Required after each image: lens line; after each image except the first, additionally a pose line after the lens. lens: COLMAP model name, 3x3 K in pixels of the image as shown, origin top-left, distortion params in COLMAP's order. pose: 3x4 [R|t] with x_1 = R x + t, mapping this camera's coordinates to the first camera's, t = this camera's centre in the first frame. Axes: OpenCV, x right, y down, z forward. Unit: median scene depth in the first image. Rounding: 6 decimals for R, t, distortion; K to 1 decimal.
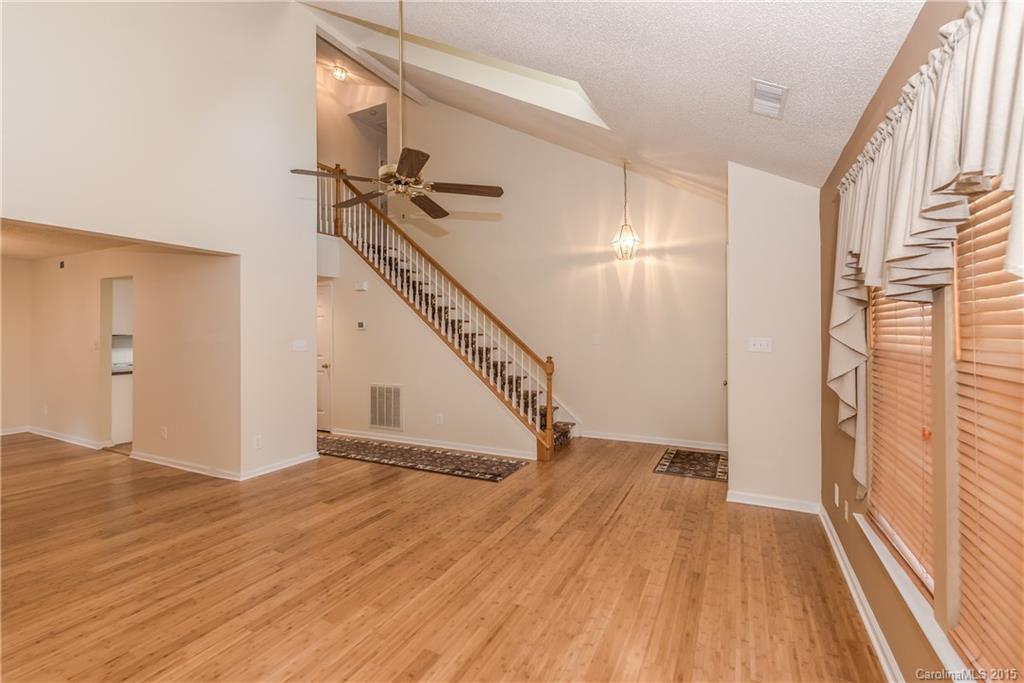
lens RADIAL K [[470.7, 0, 513.9], [0, 470.7, 328.1], [0, 0, 1]] dist [0.003077, 0.000412]
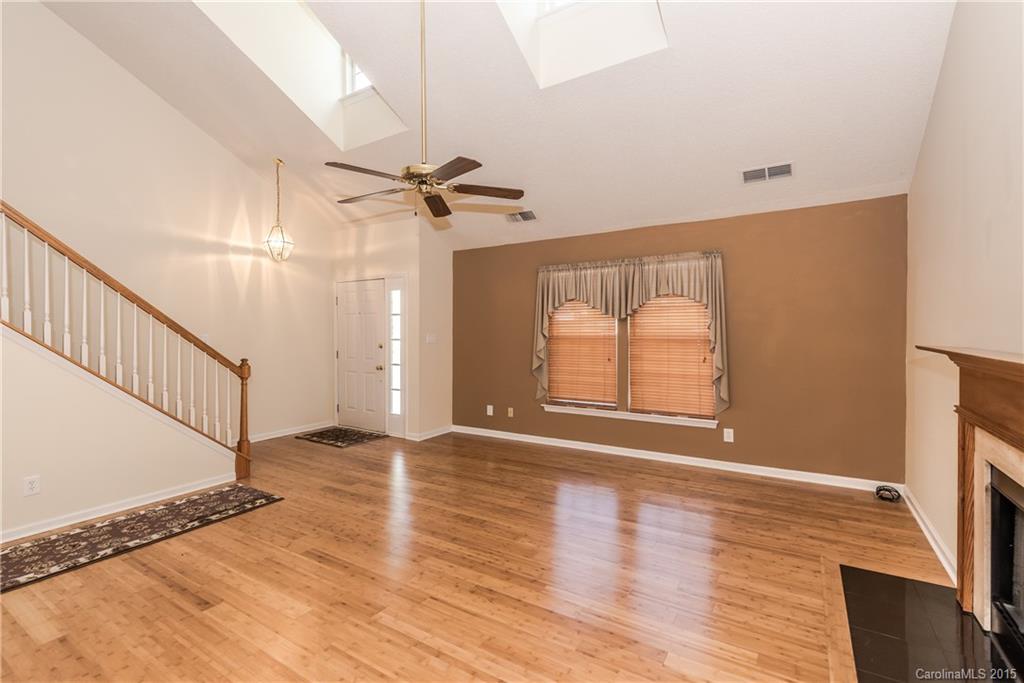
lens RADIAL K [[444.9, 0, 509.4], [0, 444.9, 338.3], [0, 0, 1]] dist [0.000613, 0.000267]
pose [[0.096722, -0.010993, 0.995251, -0.784849], [-0.002119, 0.999934, 0.011251, 0.013666], [-0.995309, -0.003197, 0.096693, 0.473238]]
